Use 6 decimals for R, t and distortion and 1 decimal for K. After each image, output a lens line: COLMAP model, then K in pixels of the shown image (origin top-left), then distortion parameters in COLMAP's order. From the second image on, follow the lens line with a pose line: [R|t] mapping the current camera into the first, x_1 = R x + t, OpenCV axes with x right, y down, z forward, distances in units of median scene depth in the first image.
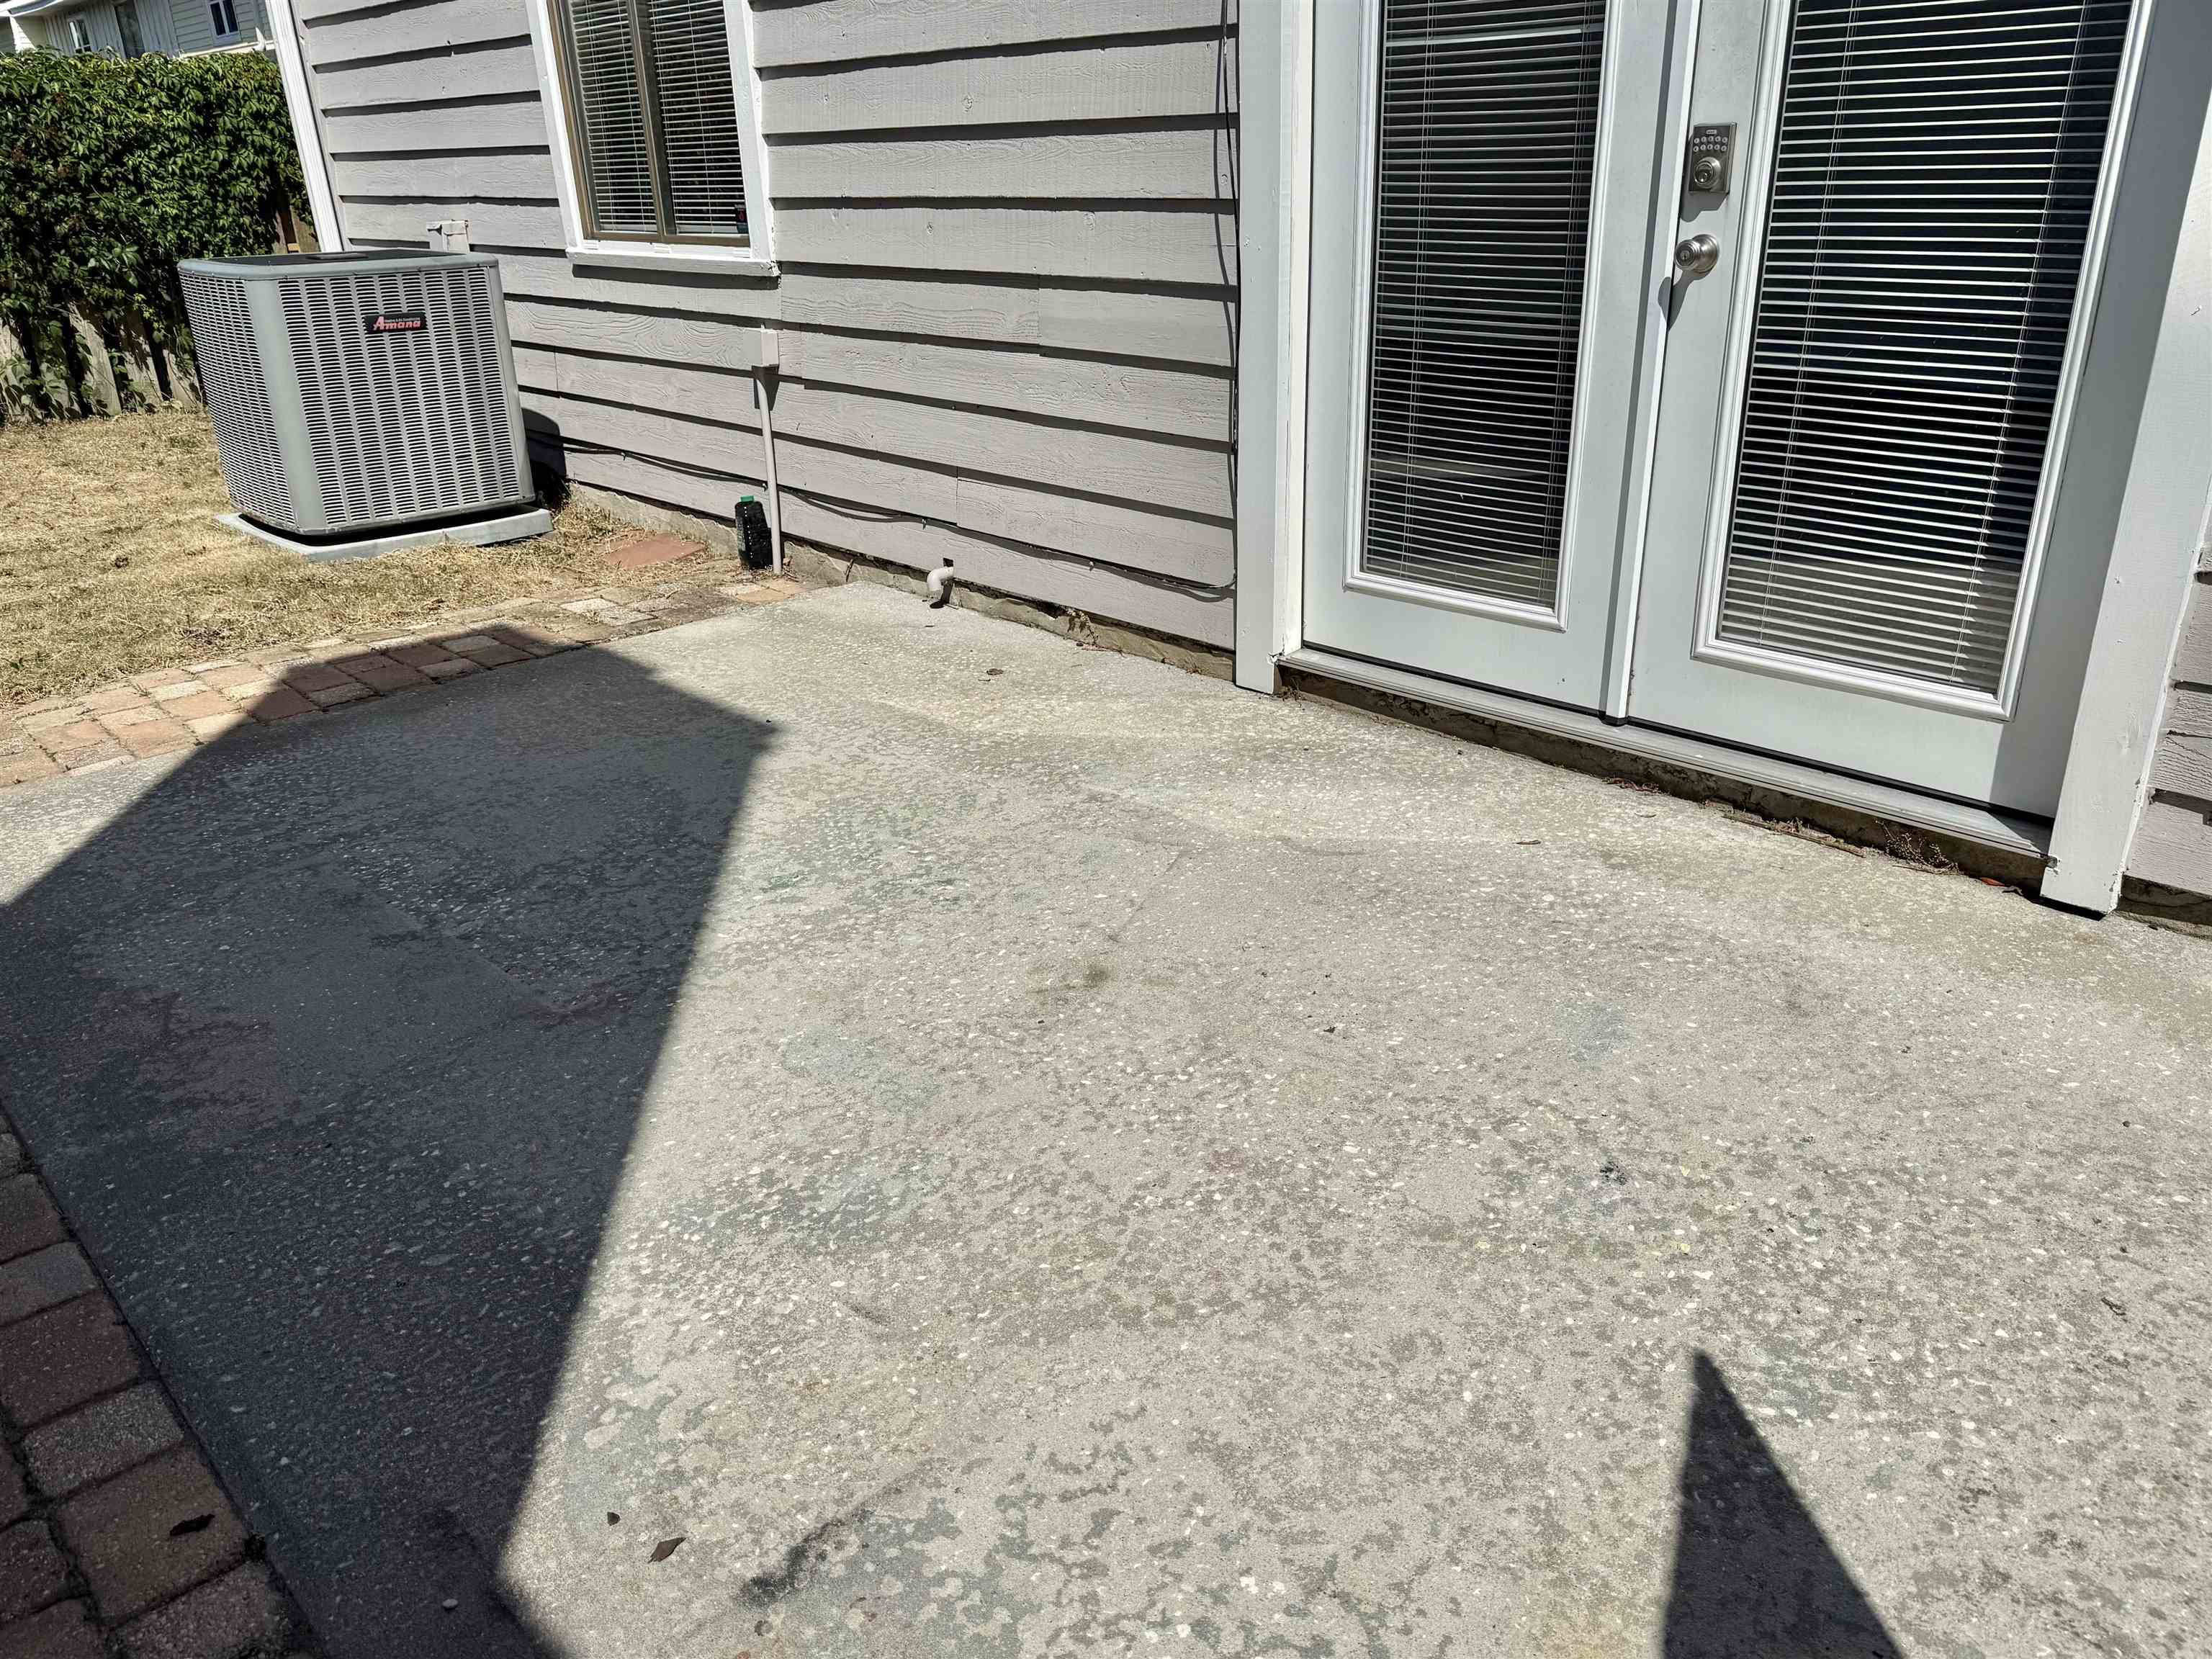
lens RADIAL K [[1657.1, 0, 1106.0], [0, 1657.1, 829.5], [0, 0, 1]] dist [0.007222, 0.001267]
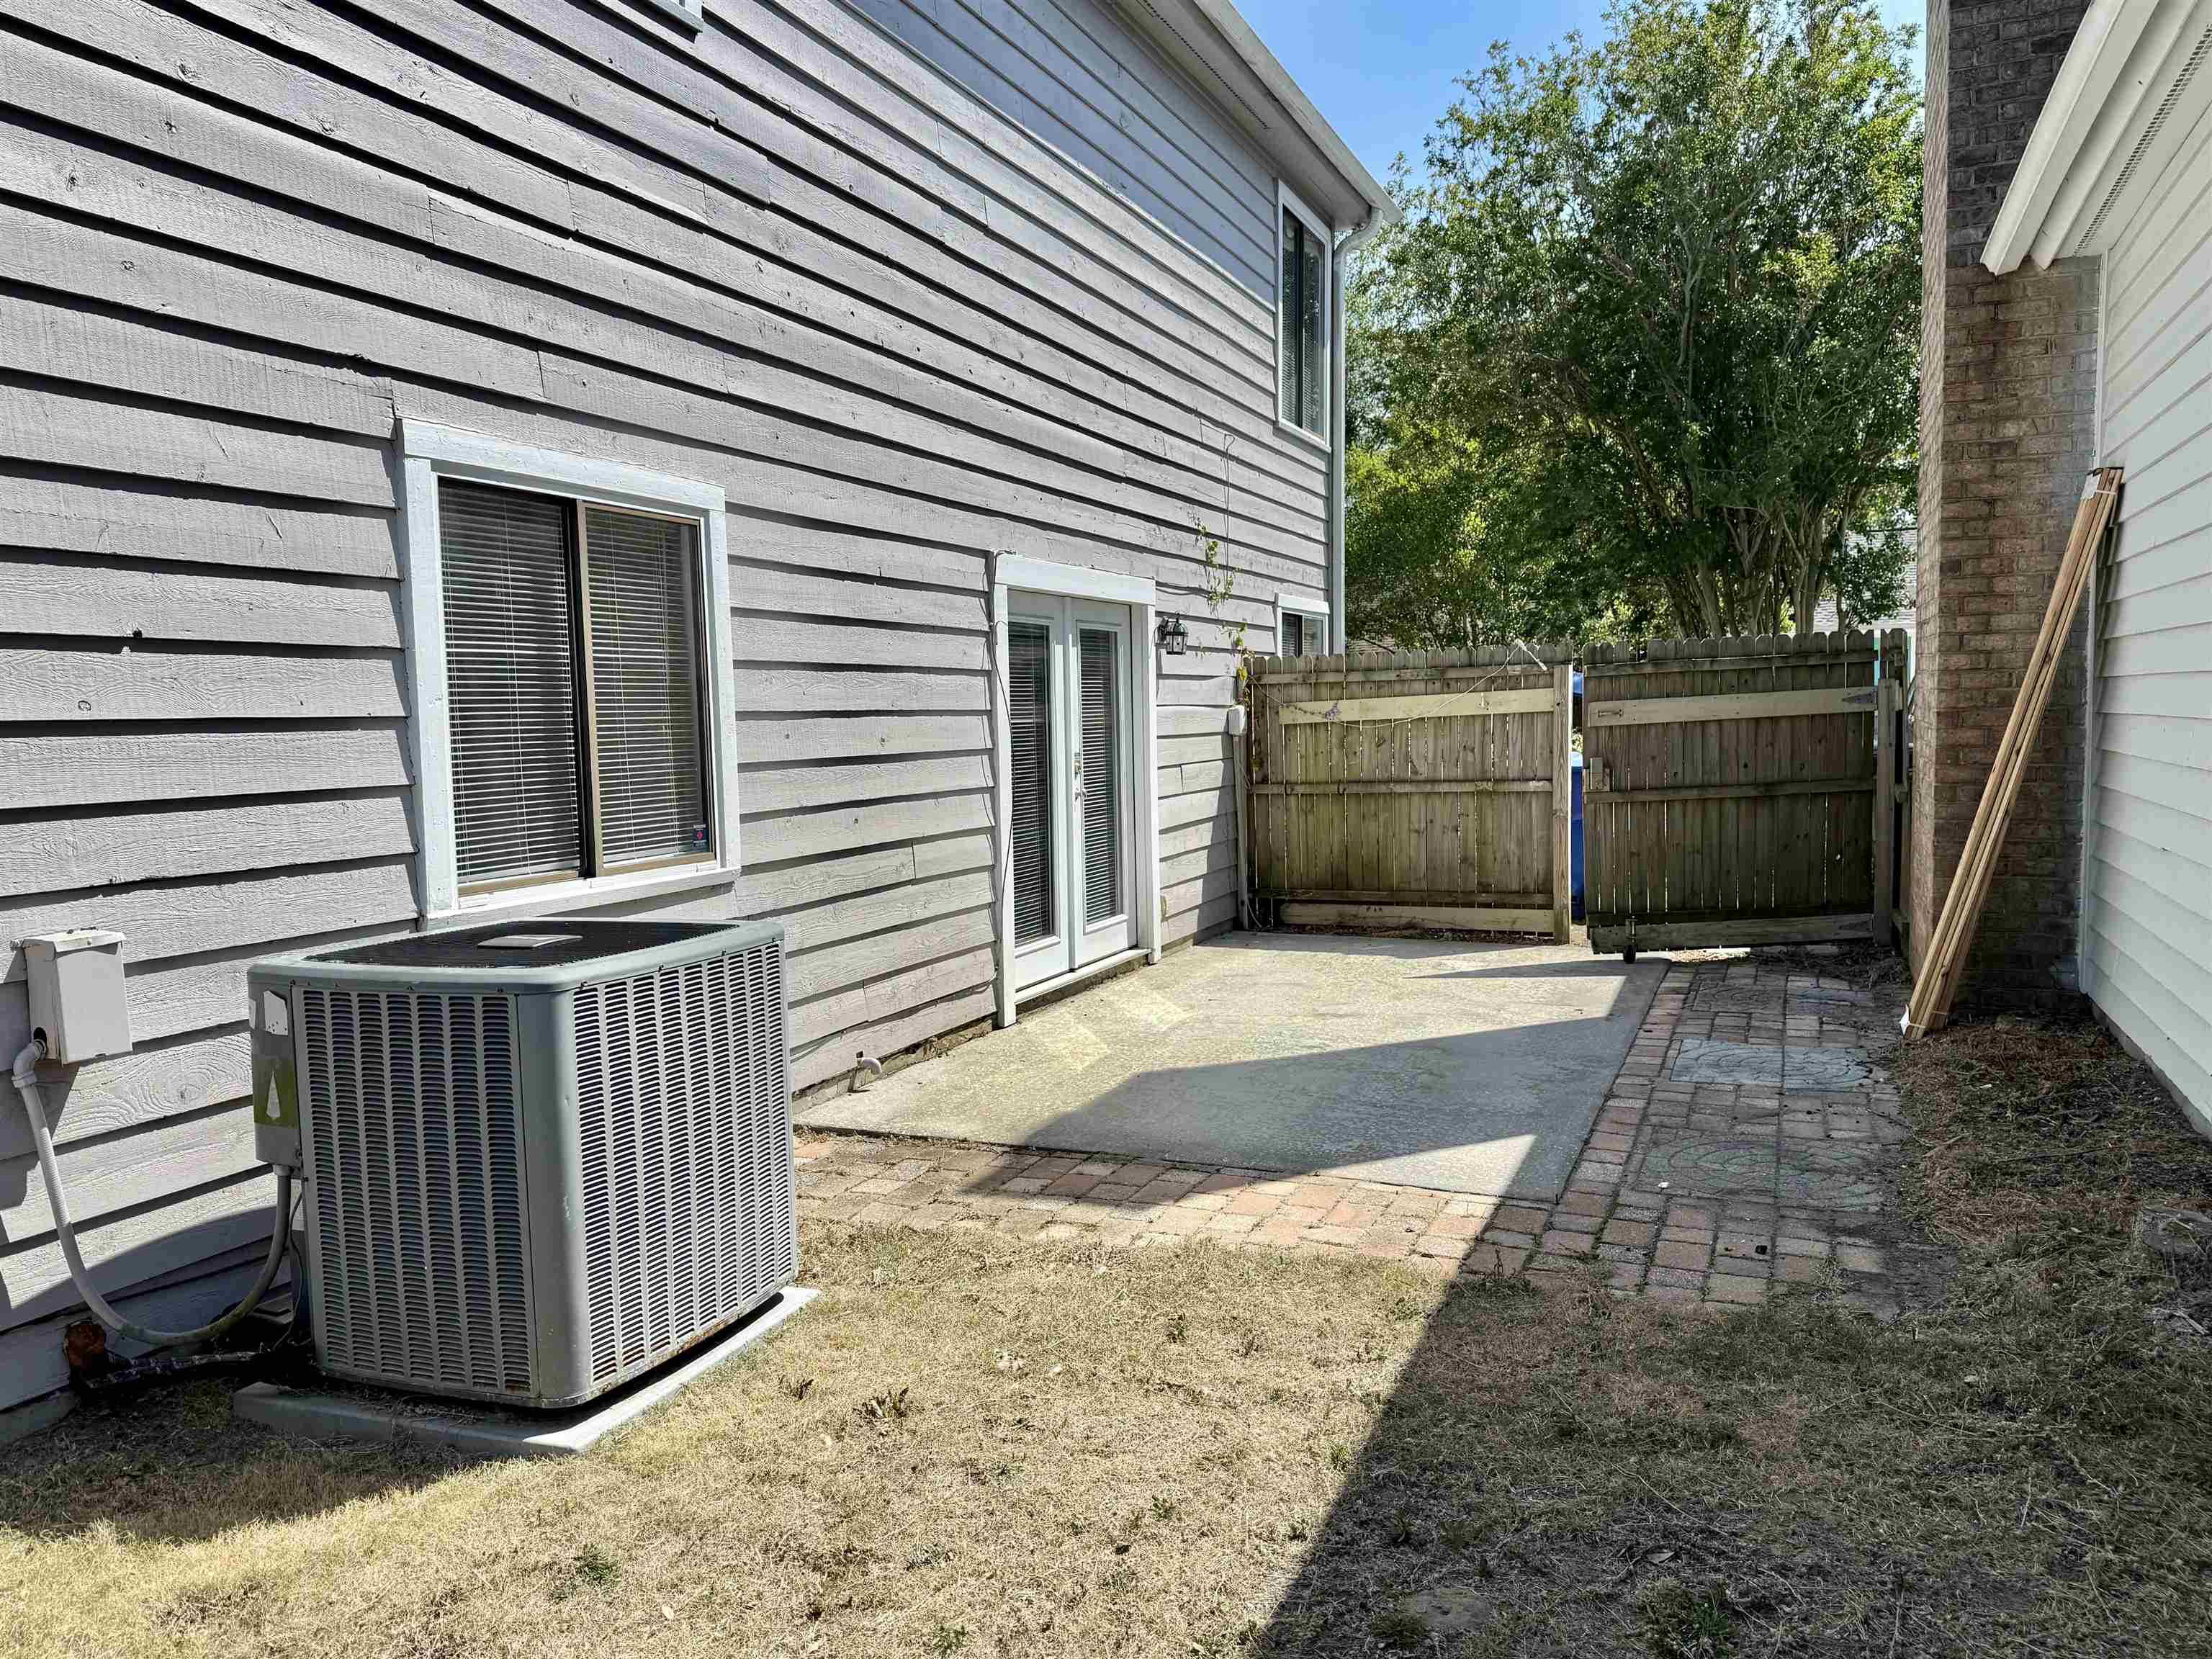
lens RADIAL K [[1618.3, 0, 997.6], [0, 1618.3, 895.0], [0, 0, 1]] dist [0.007501, 0.001766]
pose [[-0.365204, -0.061852, 0.928870, -1.824909], [0.388683, 0.896528, 0.212517, -0.694466], [-0.845903, 0.438648, -0.303375, 1.687037]]
